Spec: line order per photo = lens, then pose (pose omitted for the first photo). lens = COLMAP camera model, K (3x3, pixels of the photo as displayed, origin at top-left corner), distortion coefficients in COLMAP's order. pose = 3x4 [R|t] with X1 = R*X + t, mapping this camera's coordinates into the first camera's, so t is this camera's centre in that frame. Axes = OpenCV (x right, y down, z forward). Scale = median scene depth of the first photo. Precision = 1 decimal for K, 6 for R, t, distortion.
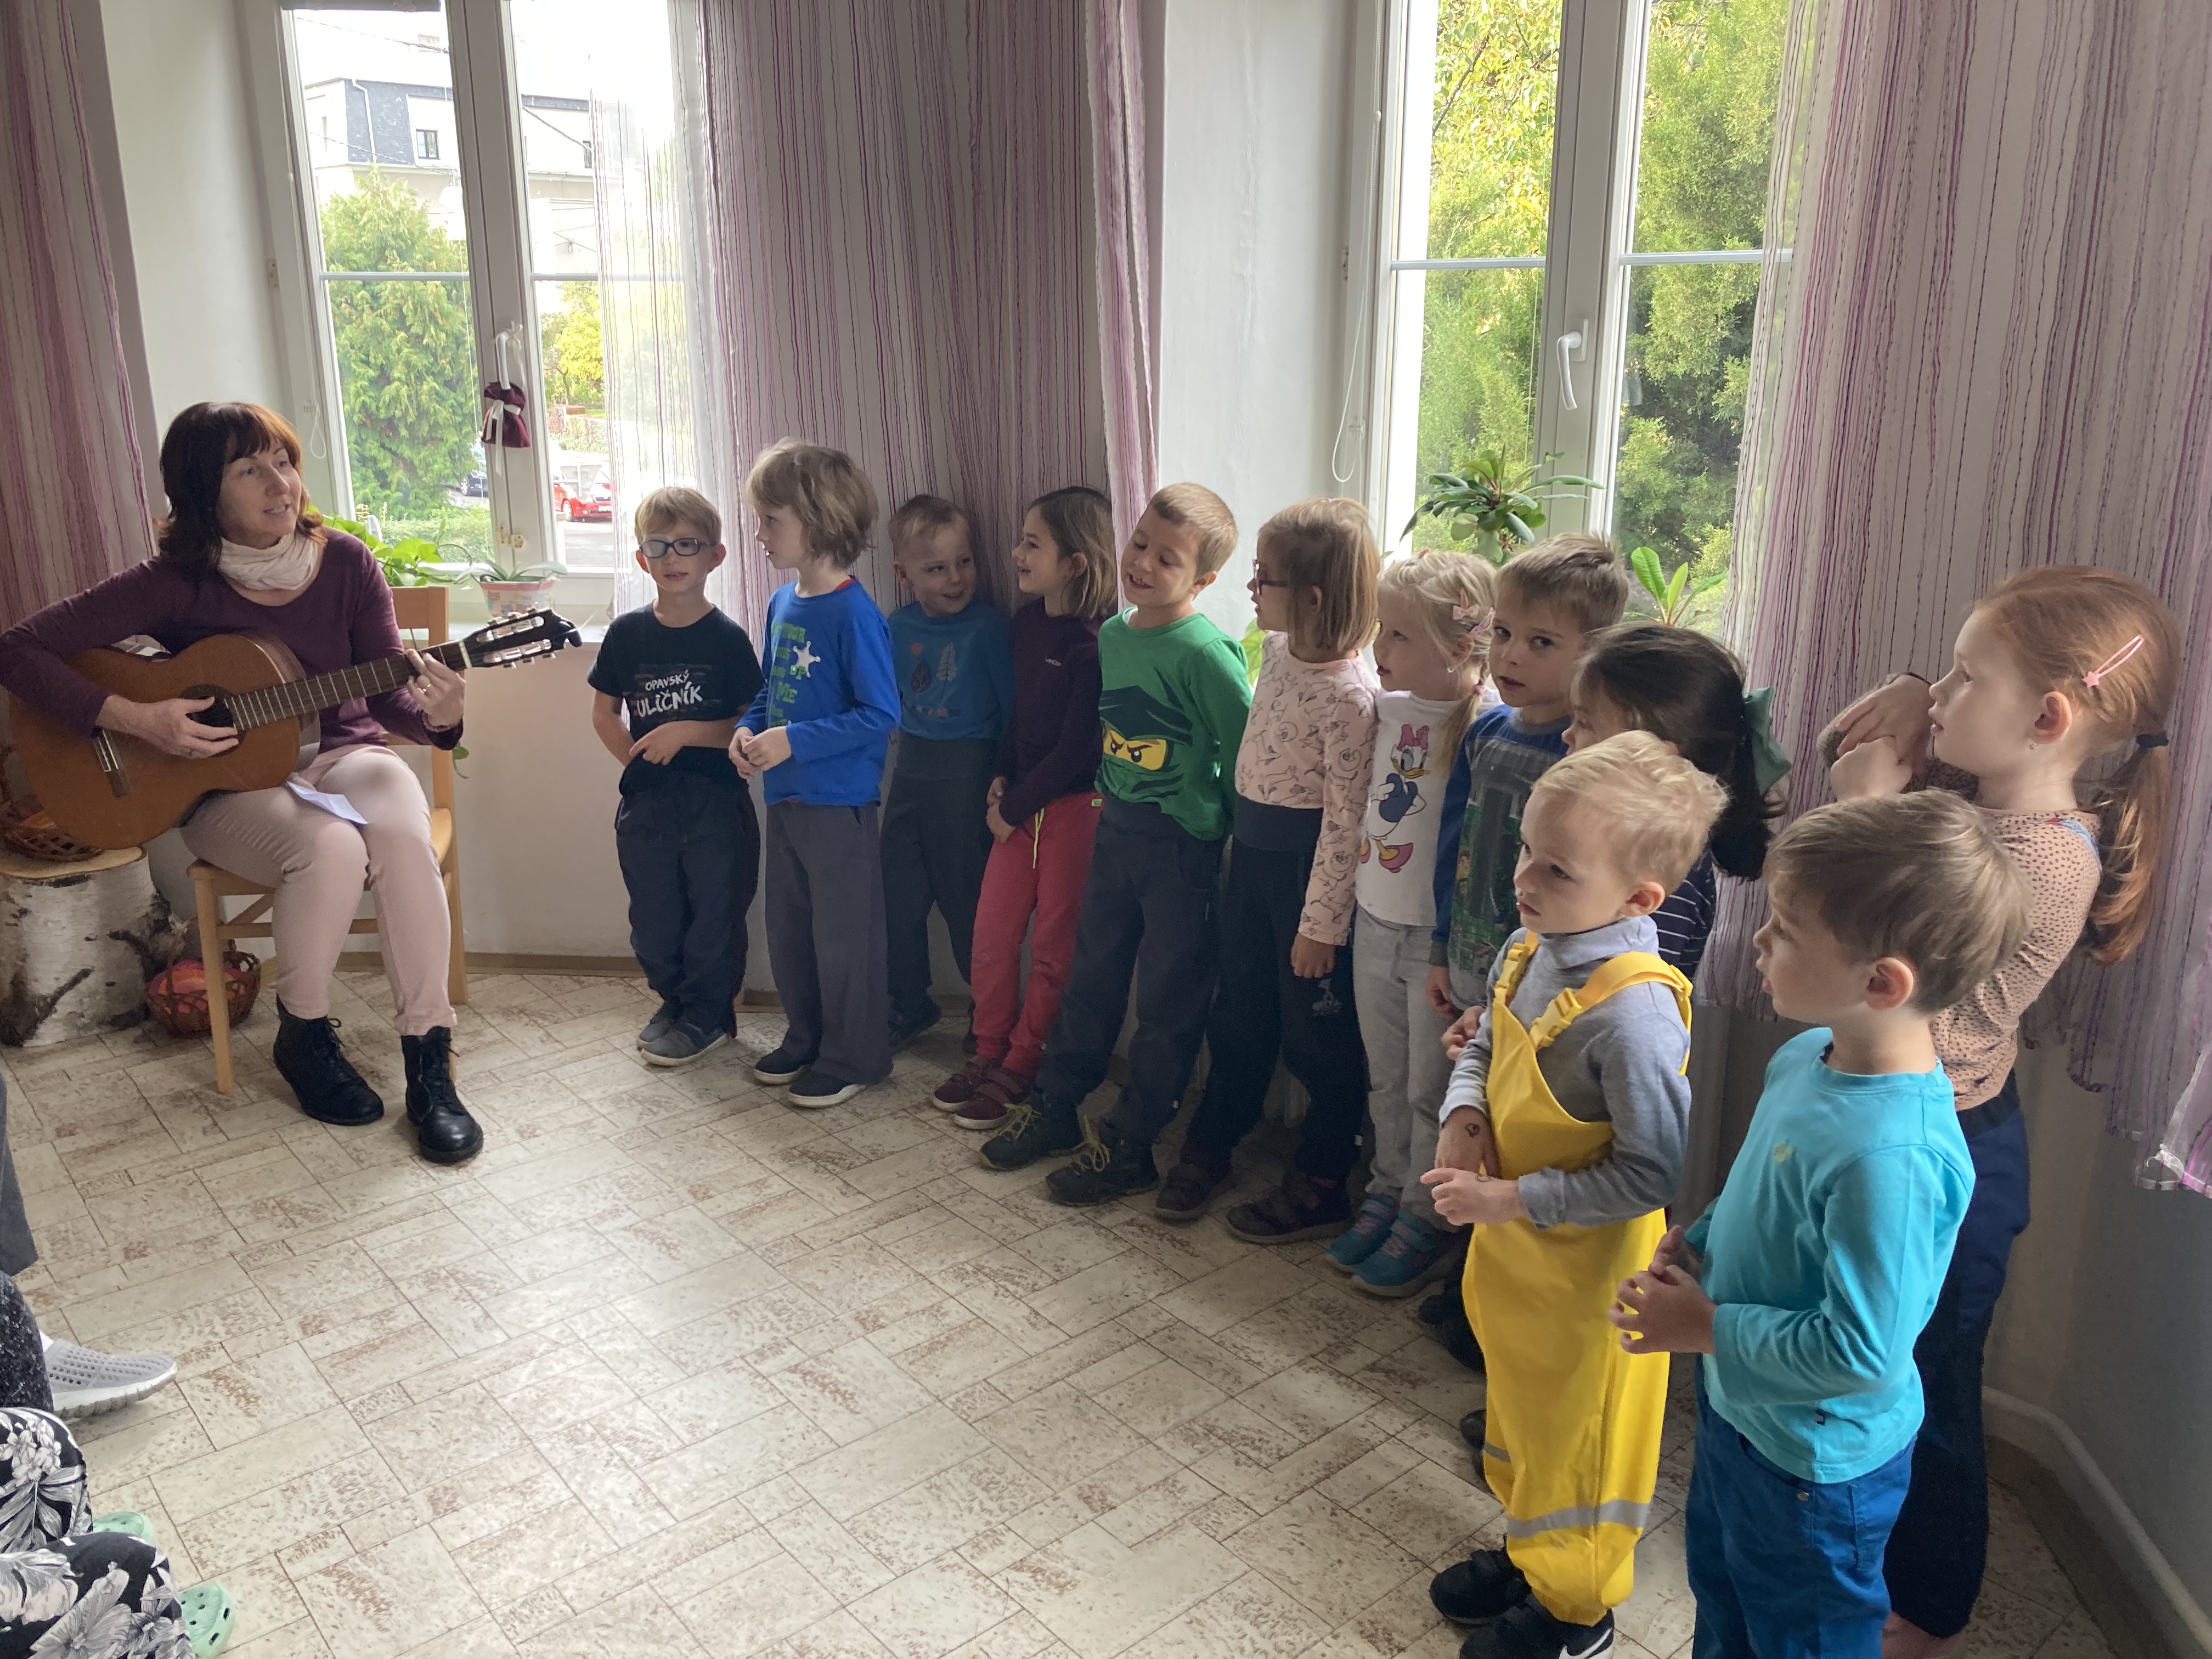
lens RADIAL K [[1996.5, 0, 1102.7], [0, 1996.5, 785.7], [0, 0, 1]] dist [0.048974, 0.099843]
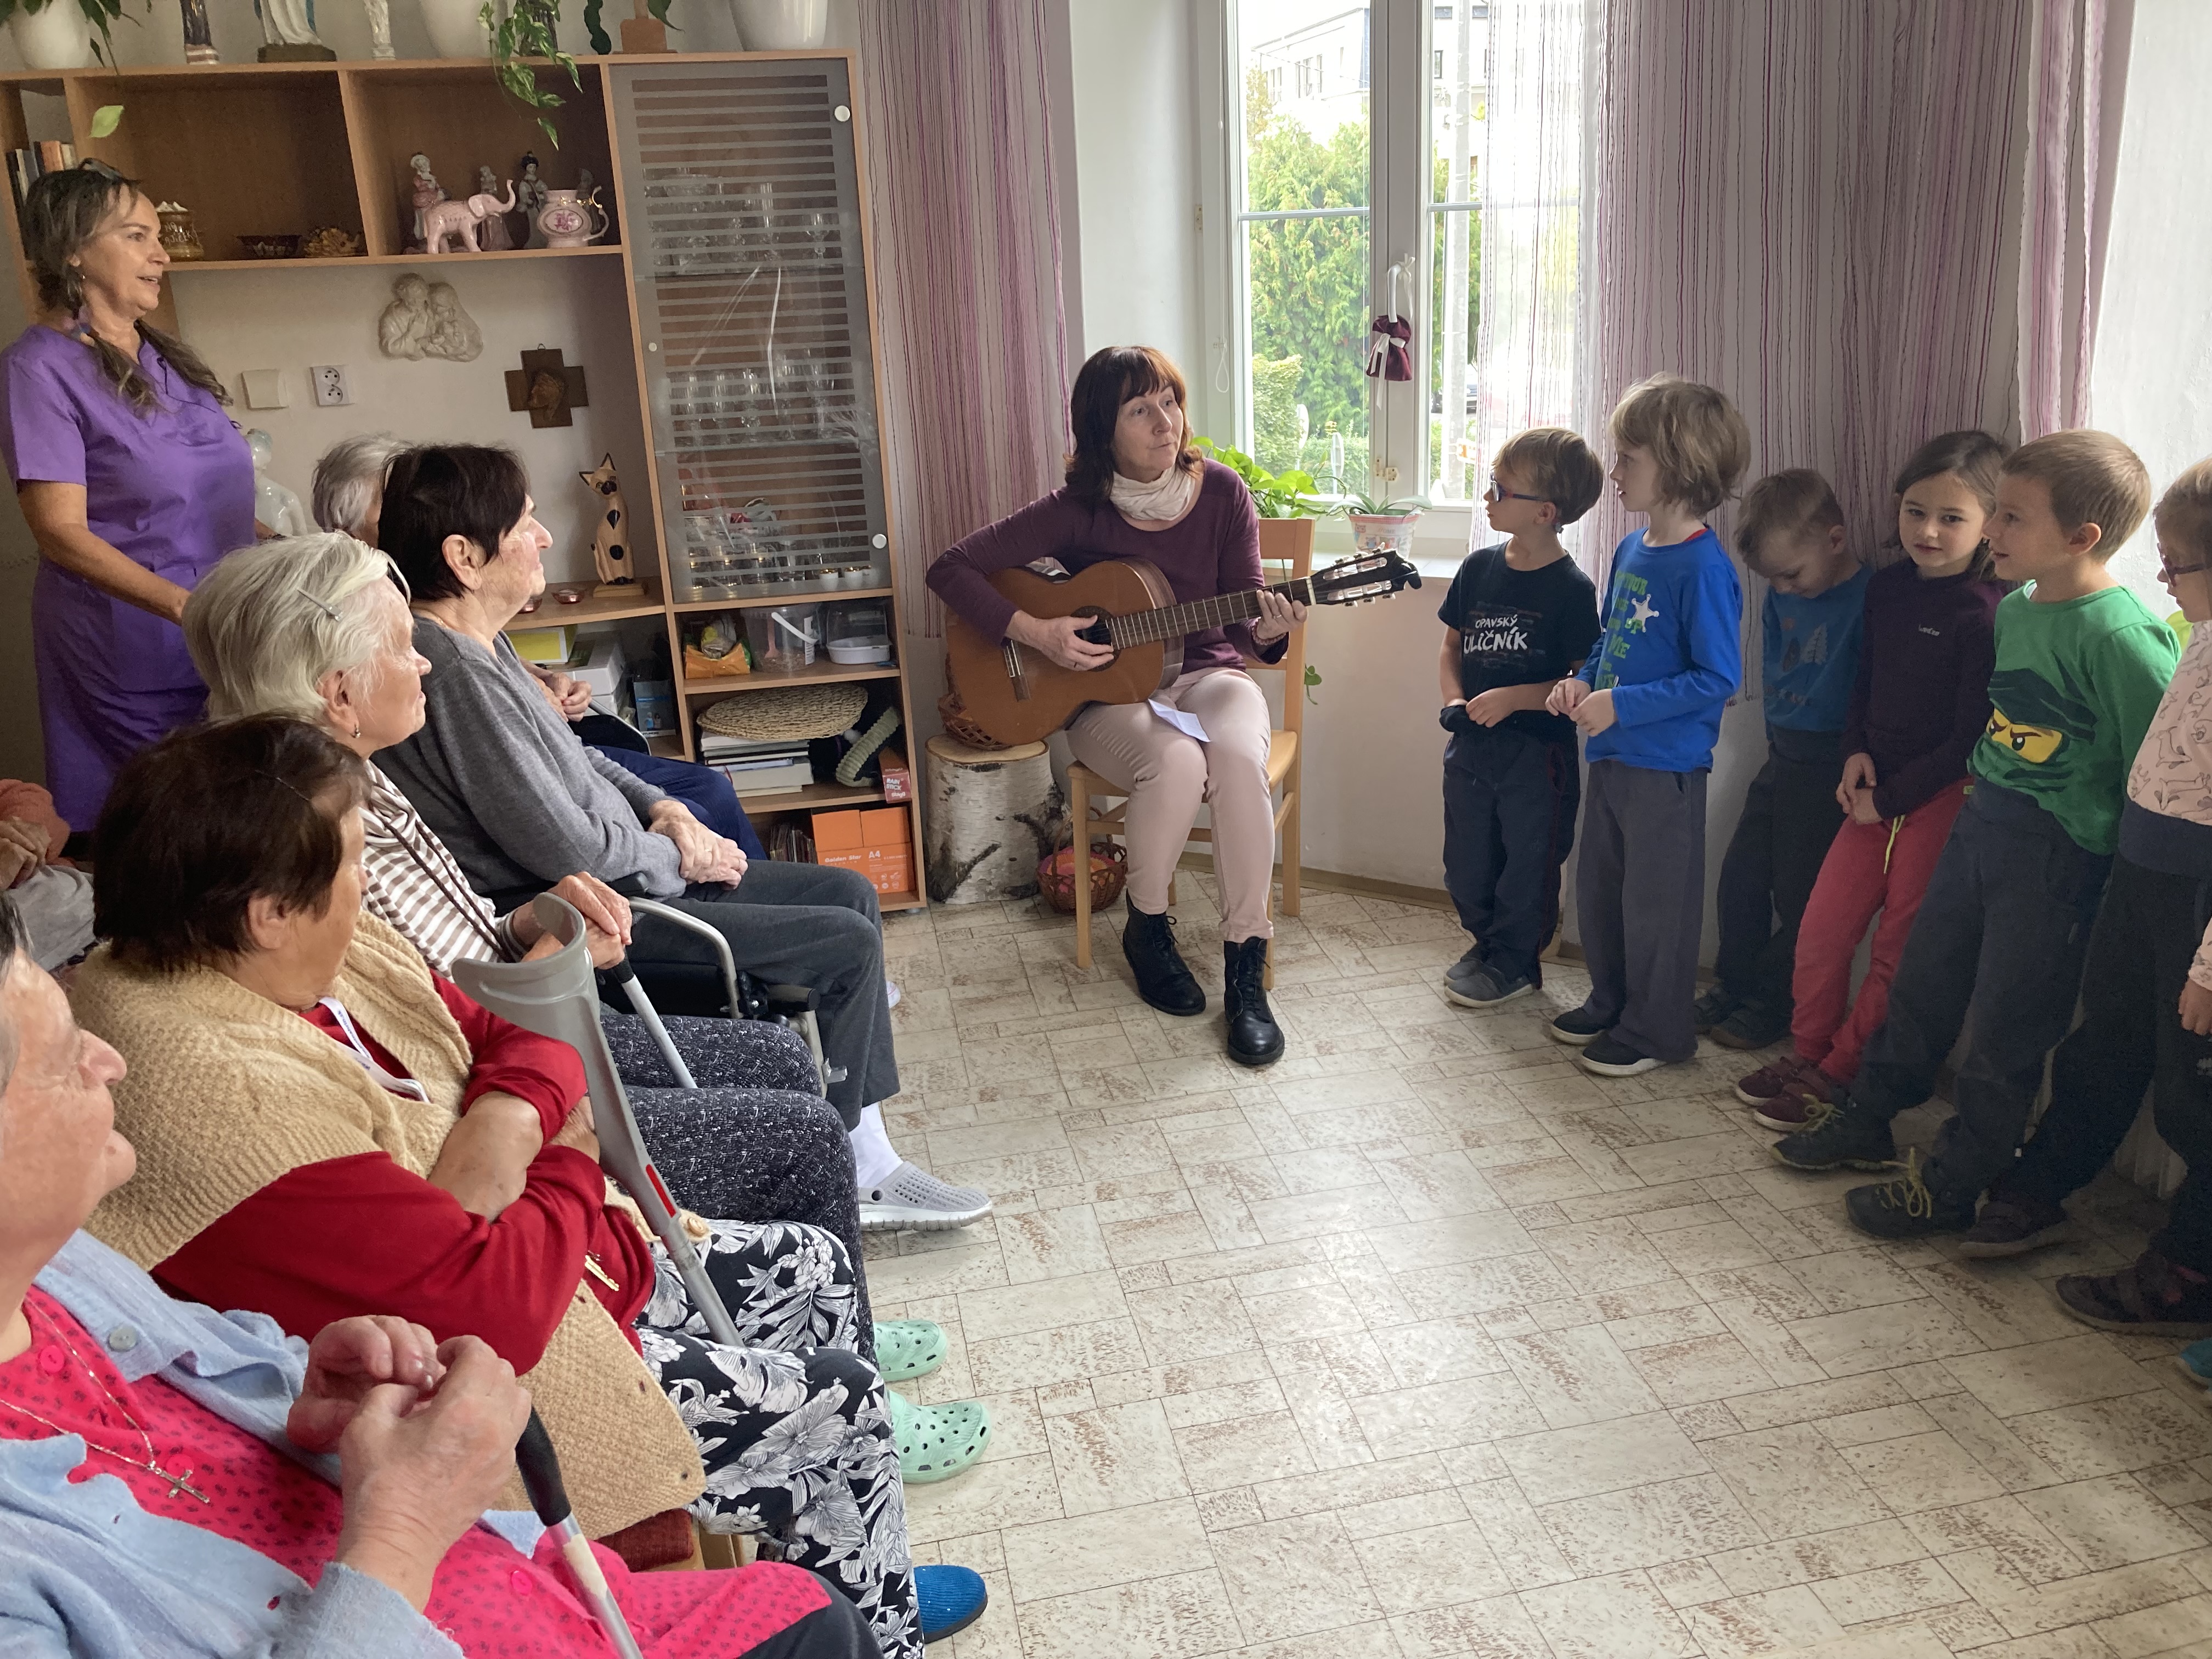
lens RADIAL K [[1964.9, 0, 1106.0], [0, 1964.9, 829.5], [0, 0, 1]] dist [0.141587, -0.144921]
pose [[0.885495, 0.113769, -0.450505, 0.066094], [-0.083217, 0.992715, 0.087129, -0.022883], [0.457135, -0.039662, 0.888512, 0.038399]]
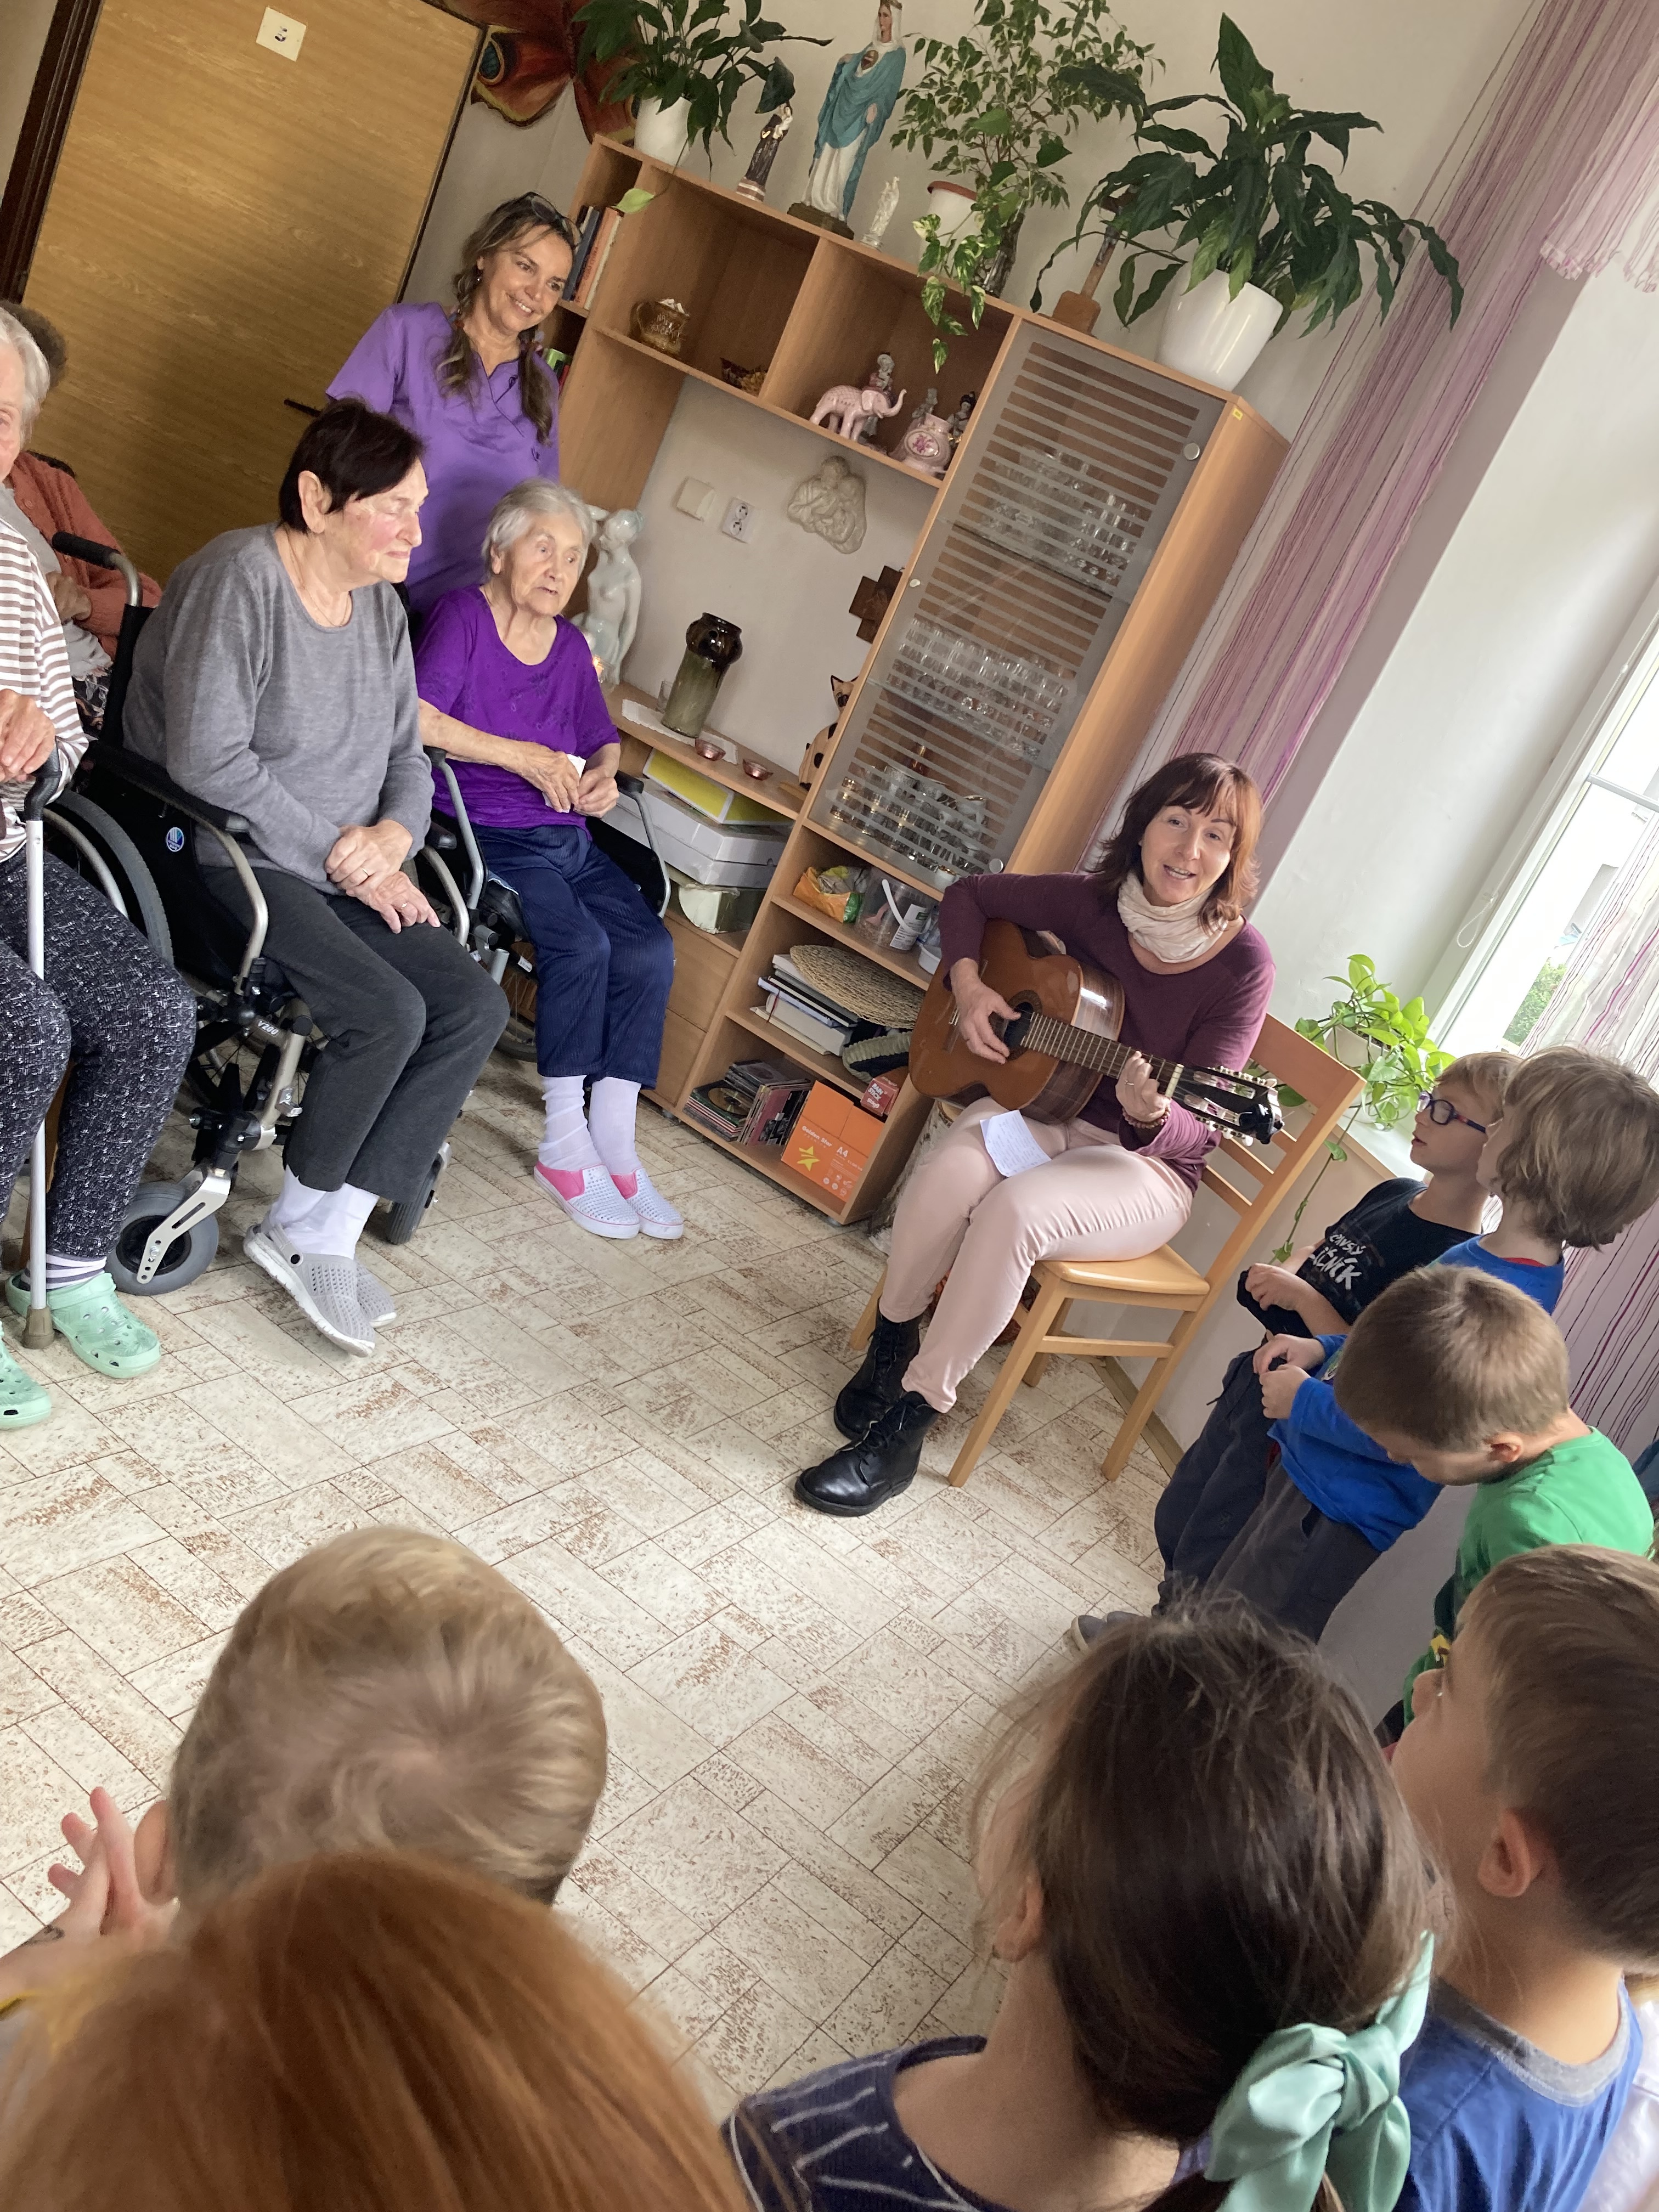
lens RADIAL K [[1964.9, 0, 829.5], [0, 1964.9, 1106.0], [0, 0, 1]] dist [0.141587, -0.144921]
pose [[0.289282, 0.436372, -0.851995, 0.372116], [-0.598958, 0.776802, 0.194493, -0.134814], [0.746703, 0.454046, 0.486084, 0.492076]]
